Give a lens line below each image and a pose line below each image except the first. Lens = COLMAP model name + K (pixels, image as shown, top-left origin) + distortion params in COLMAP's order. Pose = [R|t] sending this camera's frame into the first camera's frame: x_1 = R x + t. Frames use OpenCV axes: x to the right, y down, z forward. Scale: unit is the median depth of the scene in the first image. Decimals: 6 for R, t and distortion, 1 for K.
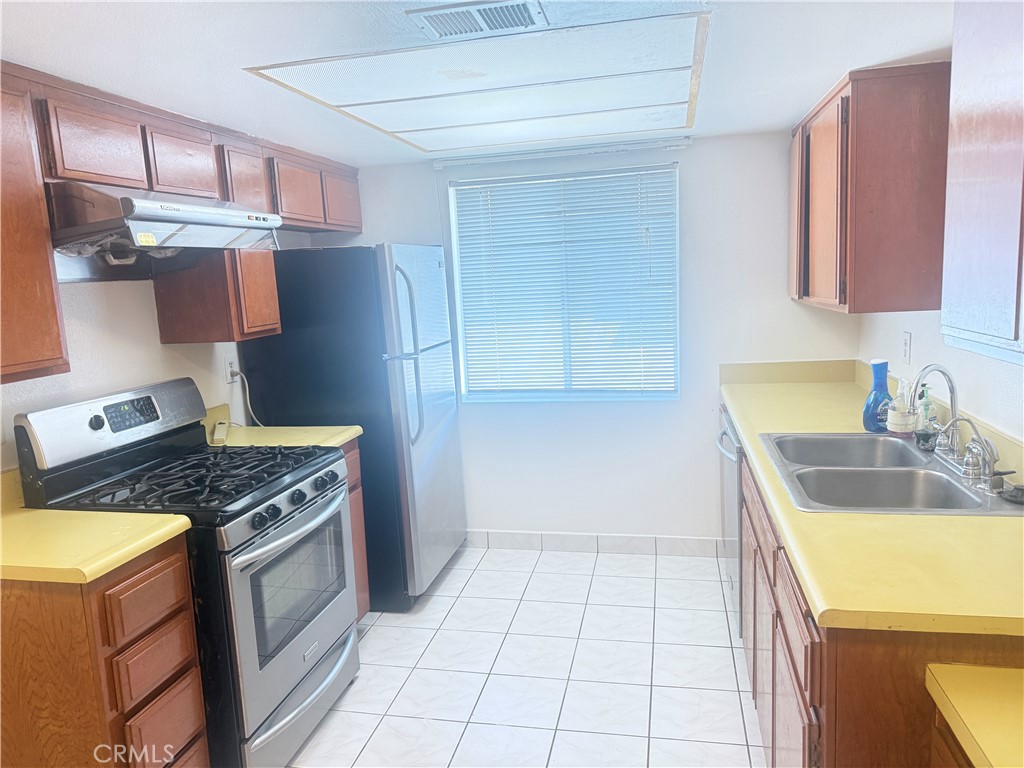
lens RADIAL K [[713.6, 0, 512.3], [0, 713.6, 387.5], [0, 0, 1]] dist [0.143283, -0.246596]
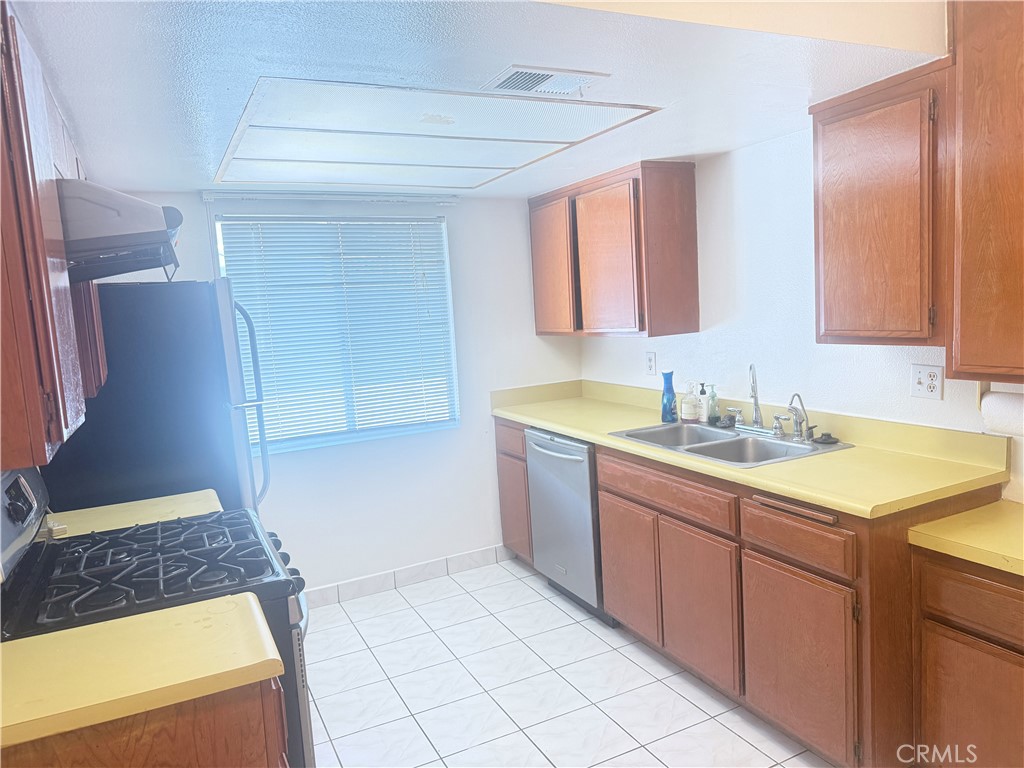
lens RADIAL K [[716.4, 0, 512.0], [0, 716.4, 384.0], [0, 0, 1]] dist [0.125282, -0.256108]
pose [[0.779632, -0.066456, 0.622702, -0.464247], [0.117649, 0.992192, -0.041409, 0.008138], [-0.615088, 0.105544, 0.781362, 0.096309]]
